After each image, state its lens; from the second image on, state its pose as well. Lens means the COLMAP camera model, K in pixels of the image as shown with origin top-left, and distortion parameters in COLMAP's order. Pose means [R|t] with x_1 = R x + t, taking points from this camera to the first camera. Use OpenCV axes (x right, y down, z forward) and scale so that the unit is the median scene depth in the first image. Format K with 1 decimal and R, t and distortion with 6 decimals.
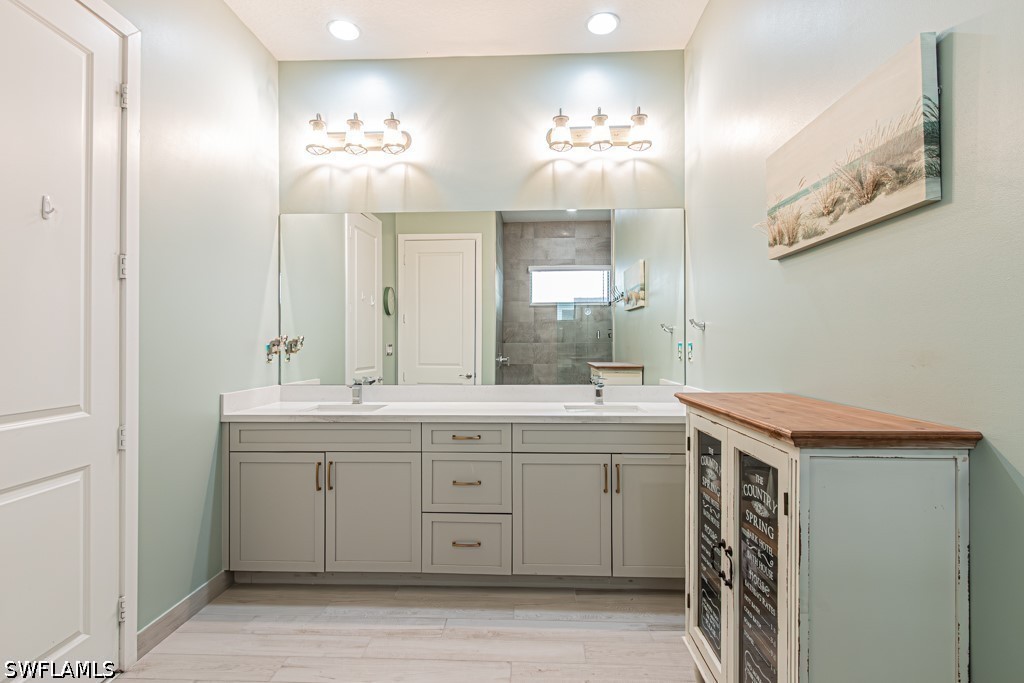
lens RADIAL K [[522.7, 0, 507.5], [0, 522.7, 343.0], [0, 0, 1]] dist [0.002472, 0.000035]
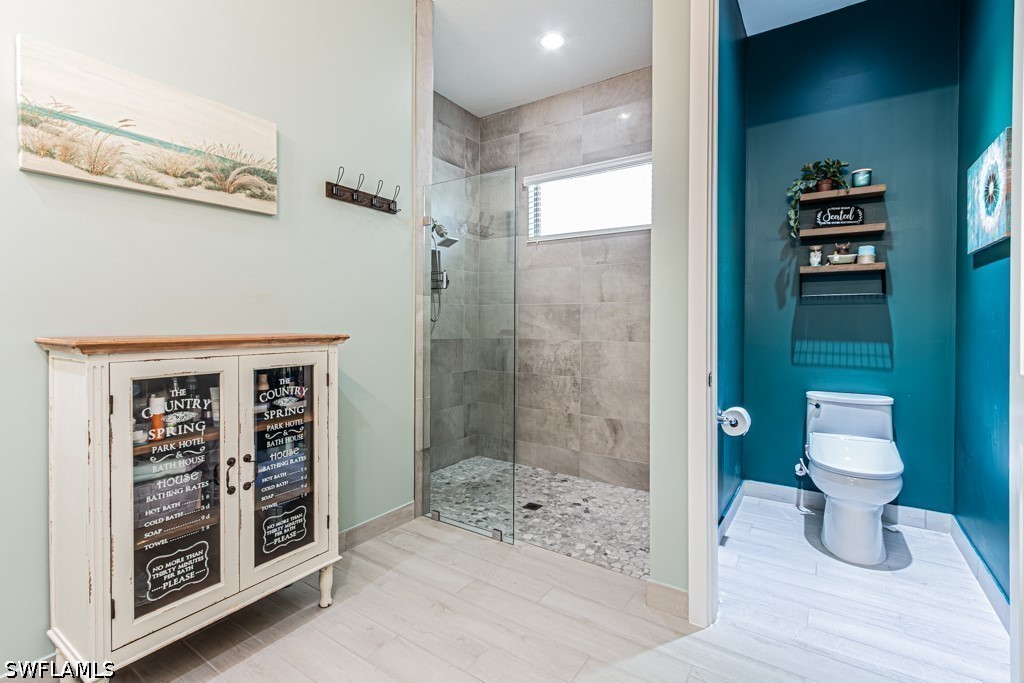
lens RADIAL K [[467.7, 0, 513.8], [0, 467.7, 332.0], [0, 0, 1]] dist [-0.011909, 0.000955]
pose [[-0.853690, -0.016509, 0.520520, -0.640351], [-0.012771, 0.999860, 0.010767, 0.093385], [-0.520626, 0.002544, -0.853781, 1.582988]]
